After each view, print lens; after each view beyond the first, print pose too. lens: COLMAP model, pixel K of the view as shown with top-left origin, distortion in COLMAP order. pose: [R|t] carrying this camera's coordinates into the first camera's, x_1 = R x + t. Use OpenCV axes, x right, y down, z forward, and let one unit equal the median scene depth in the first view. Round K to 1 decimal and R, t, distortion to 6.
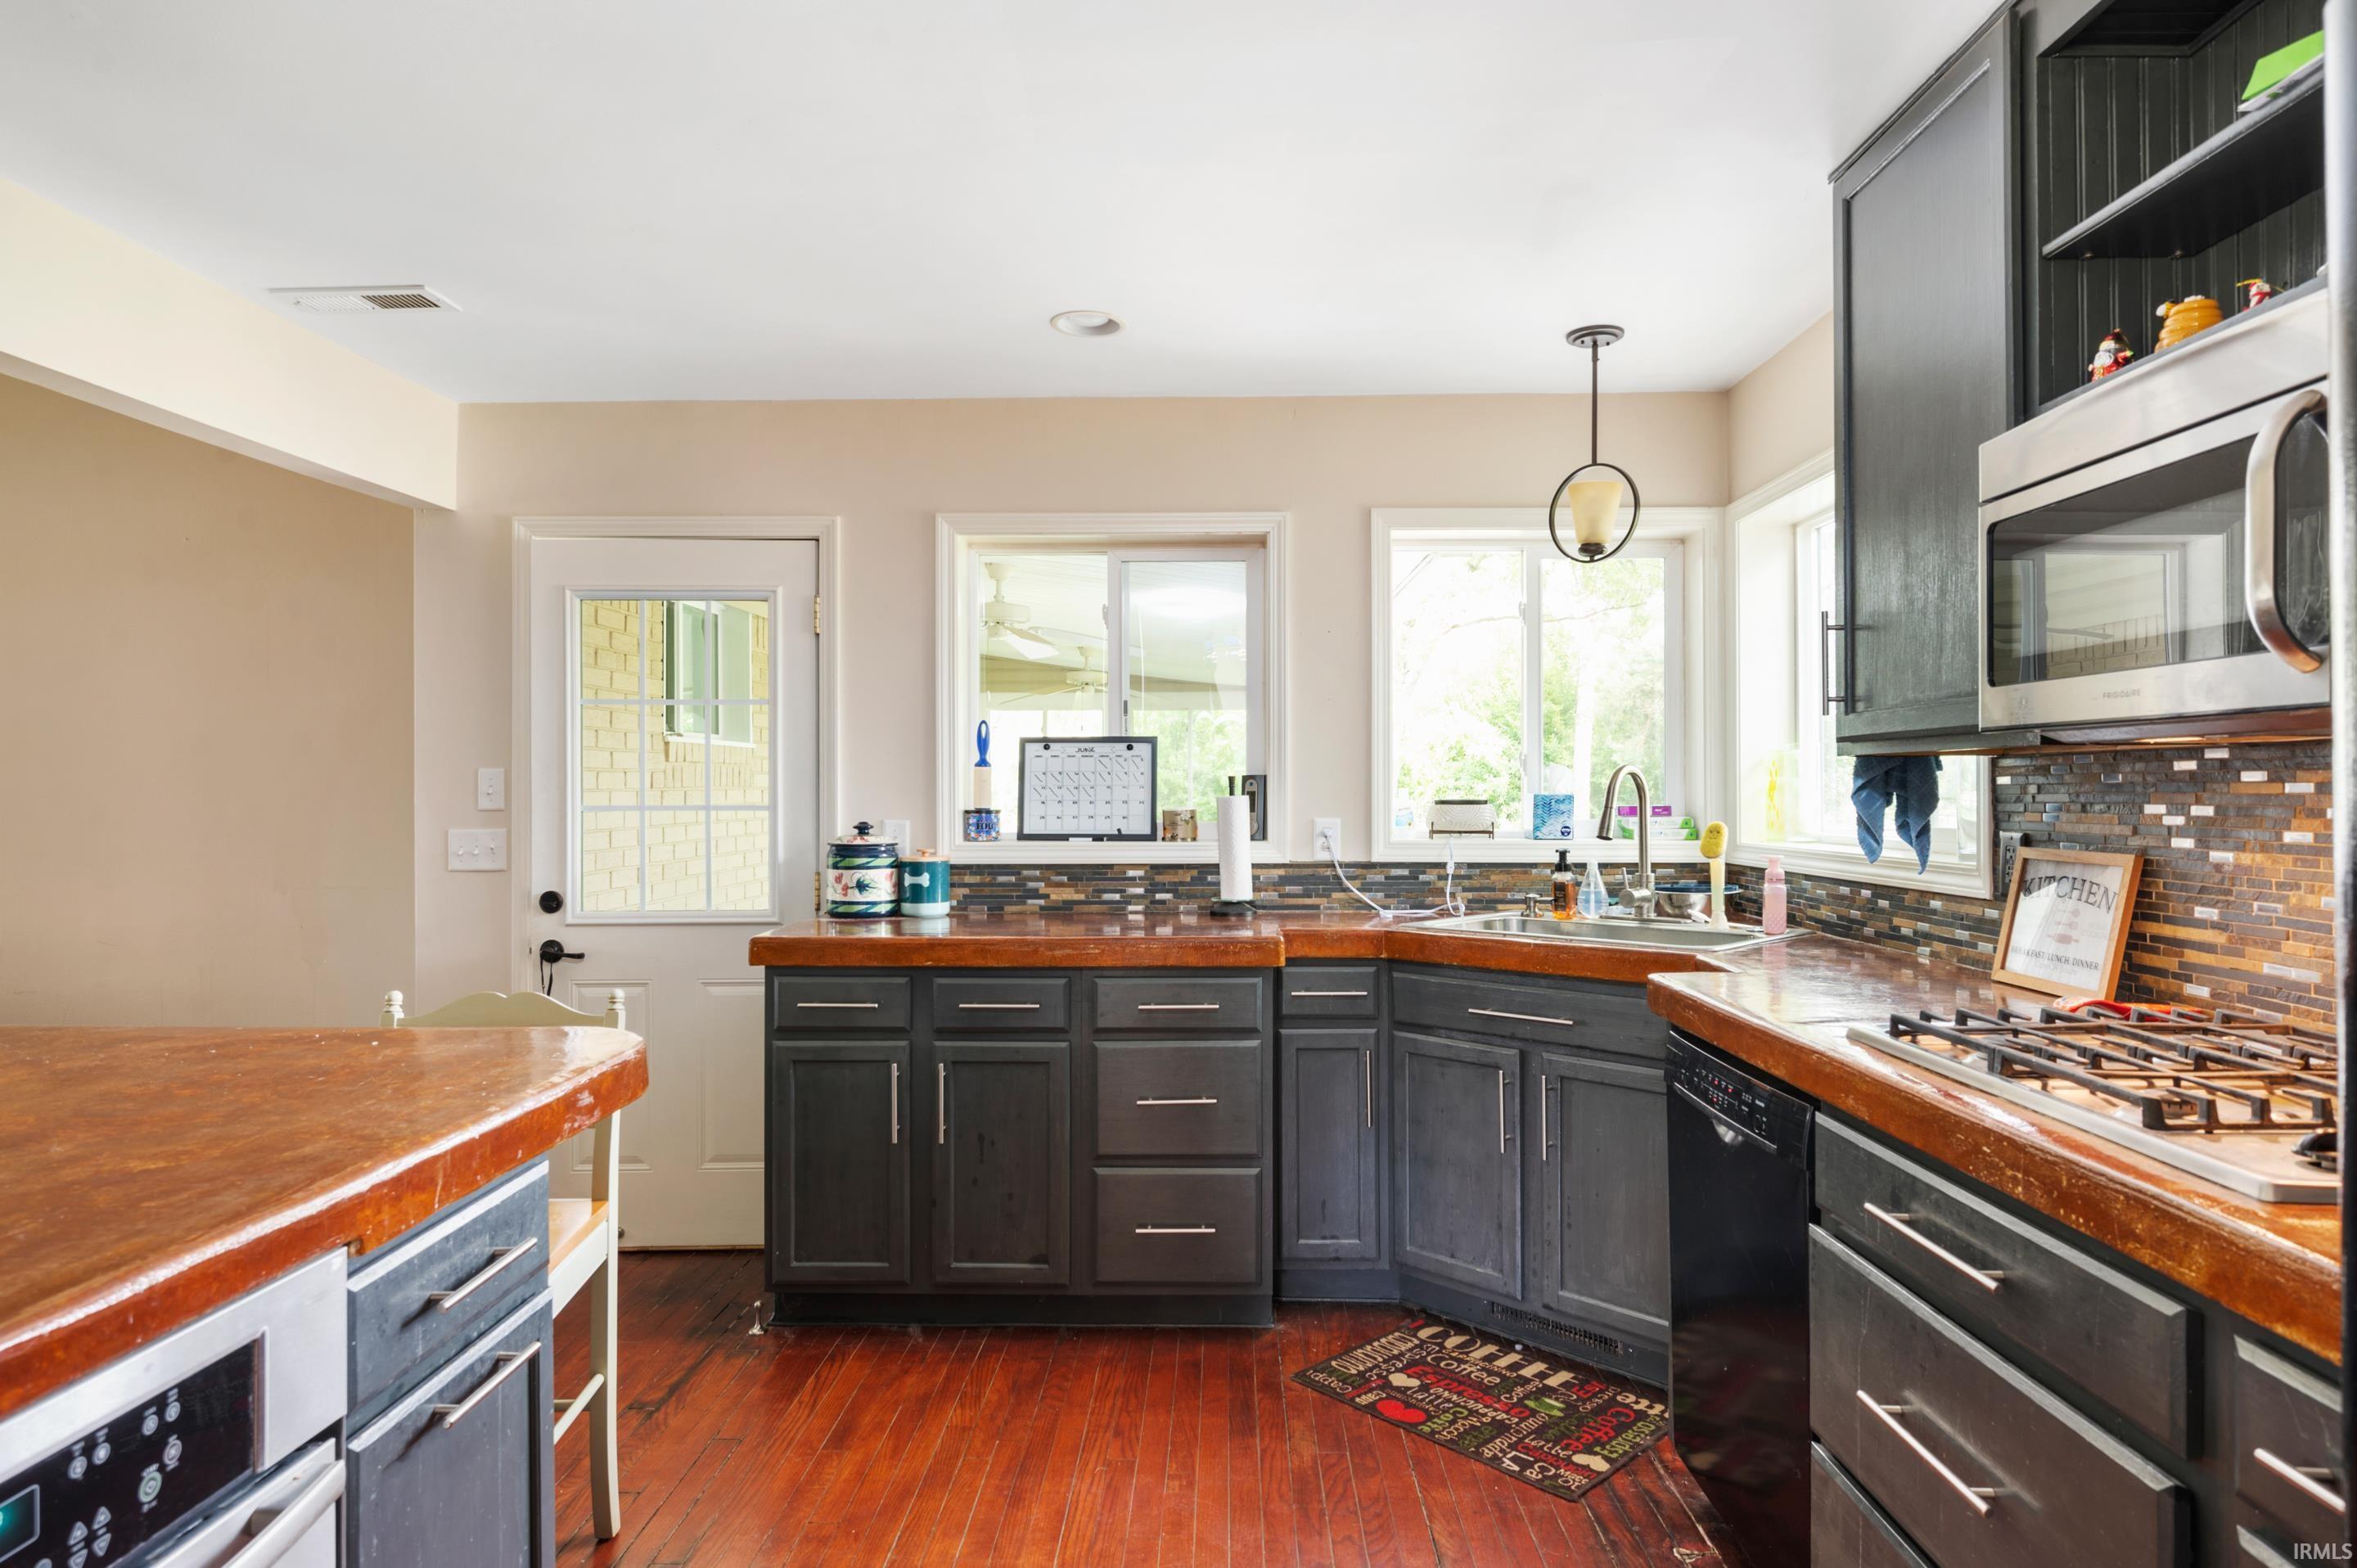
lens RADIAL K [[1392.8, 0, 1196.3], [0, 1392.8, 778.5], [0, 0, 1]] dist [0.001122, -0.000024]
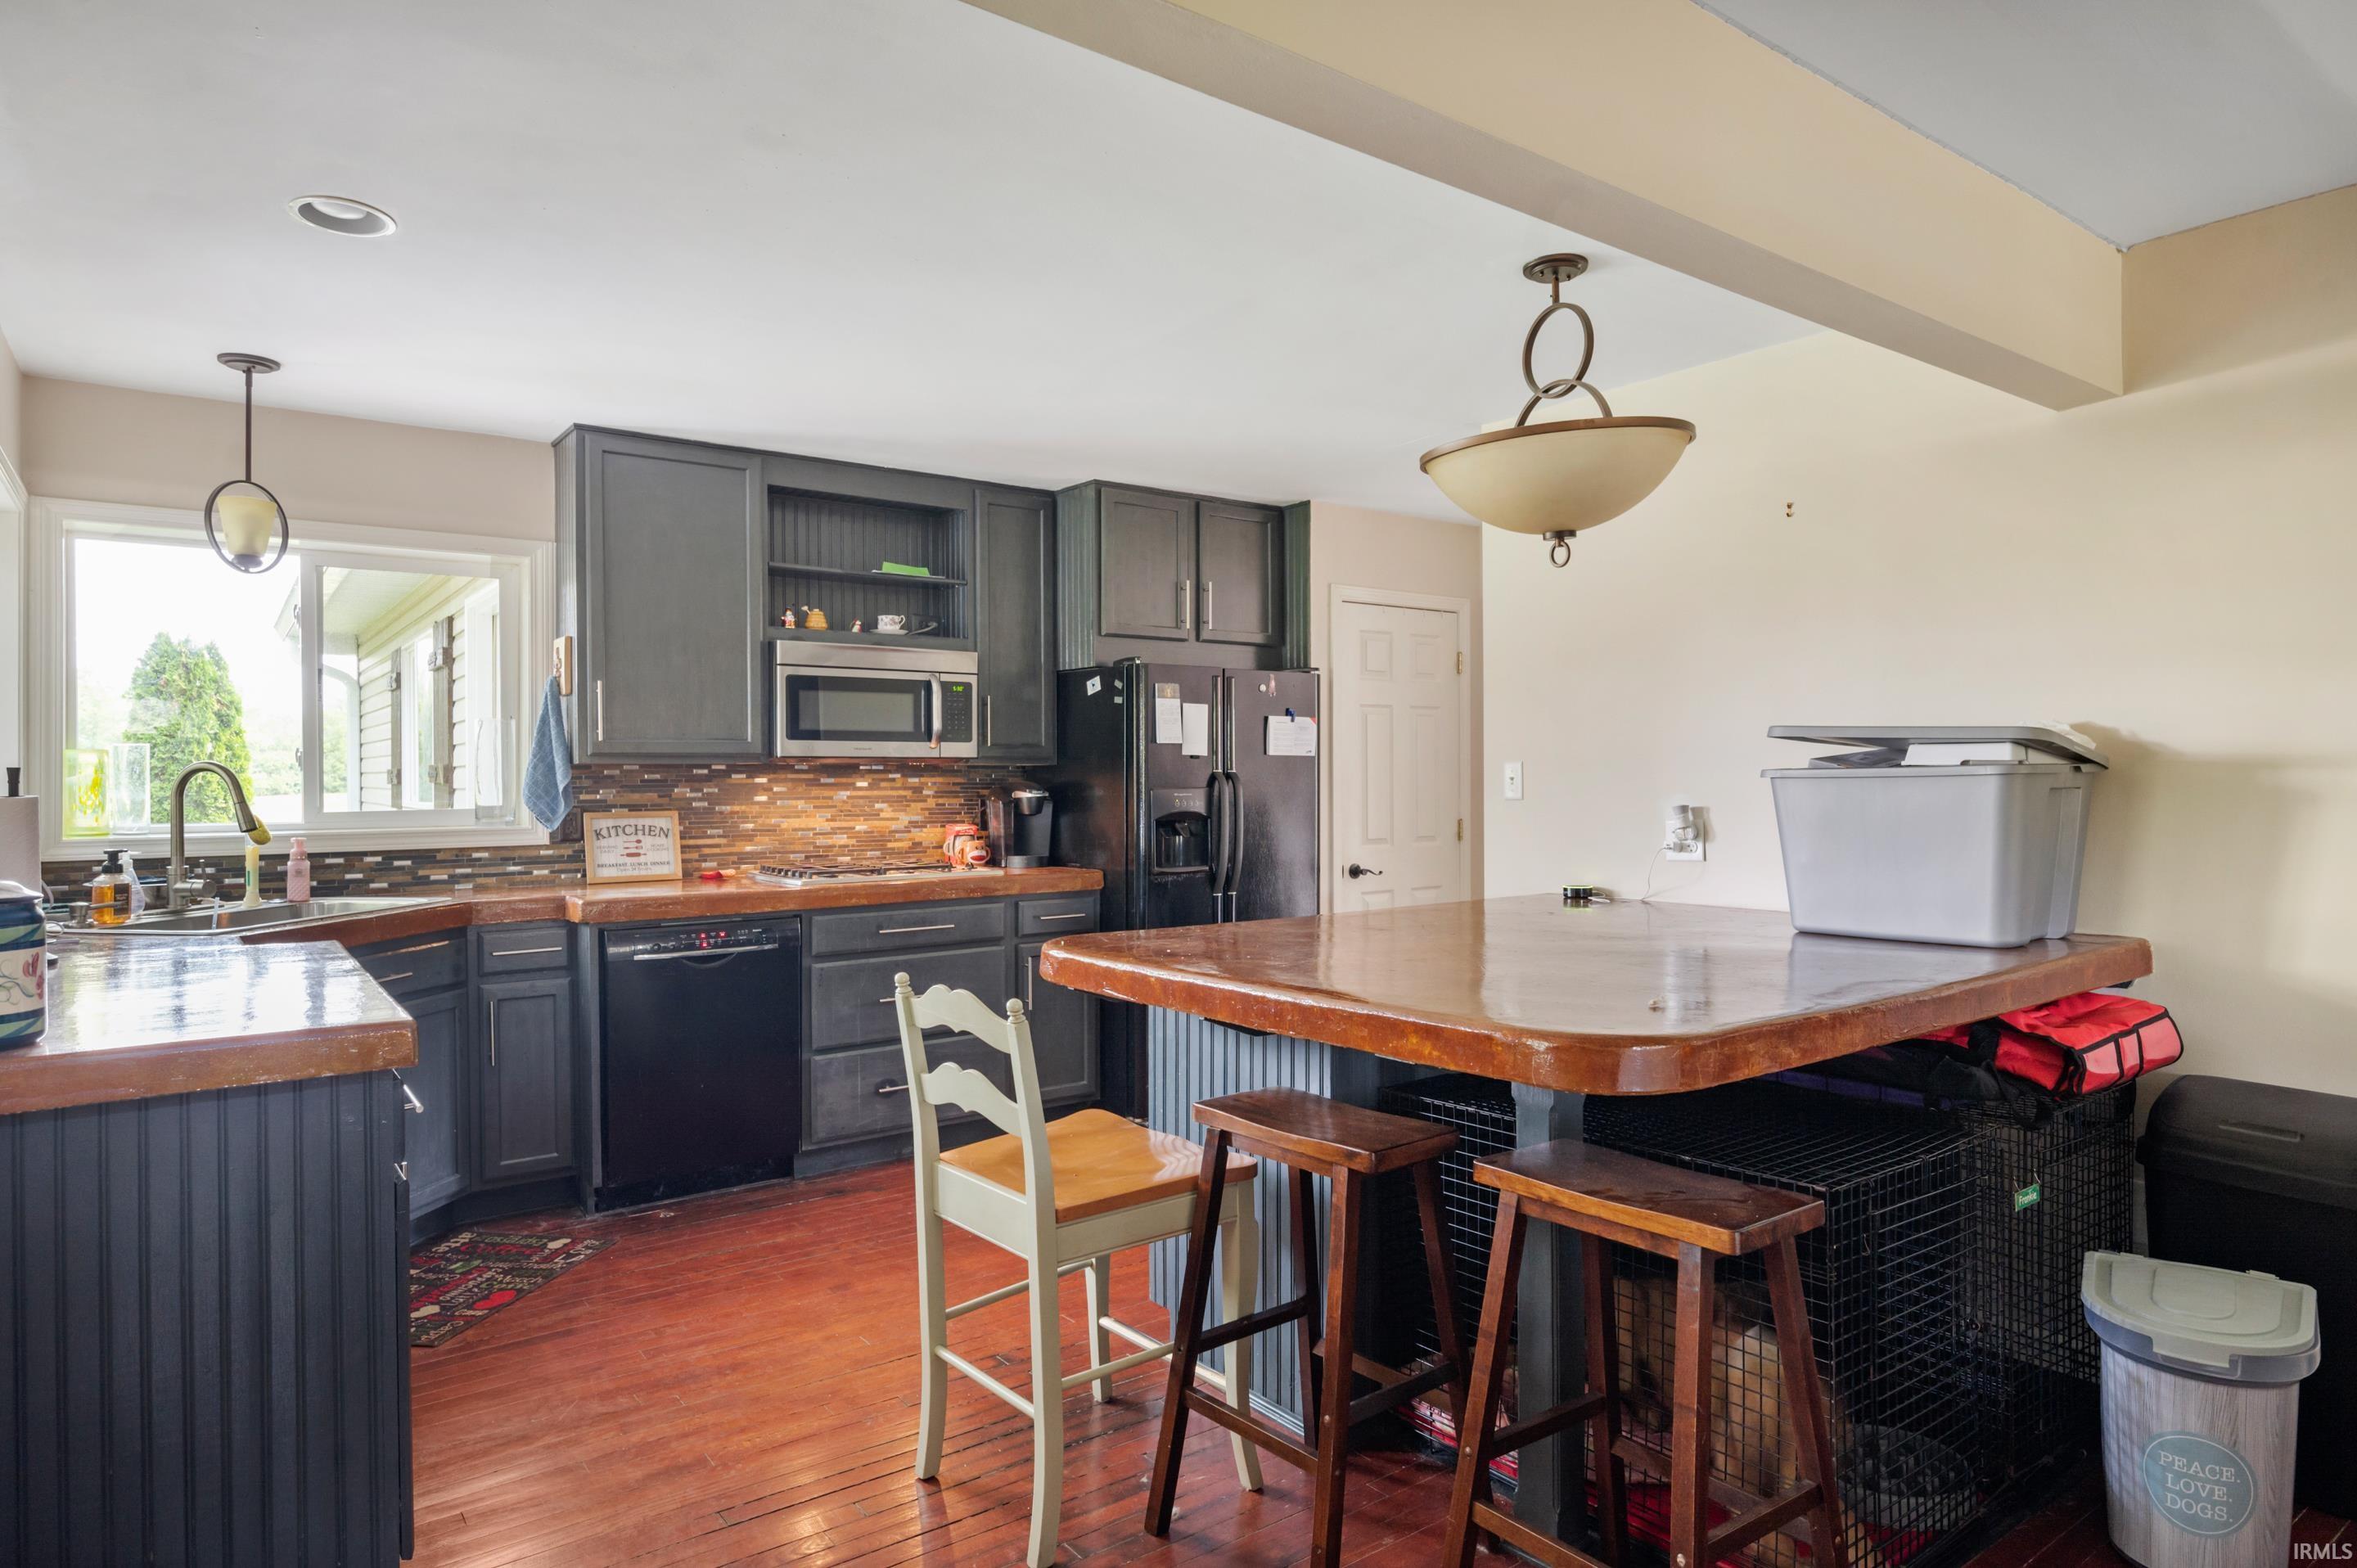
lens RADIAL K [[1392.8, 0, 1185.4], [0, 1392.8, 782.8], [0, 0, 1]] dist [0.001122, -0.000024]
pose [[-0.603929, -0.007699, 0.797001, -1.251508], [0.001386, 0.999942, 0.010710, -0.010446], [-0.797037, 0.007573, -0.603883, 1.321327]]
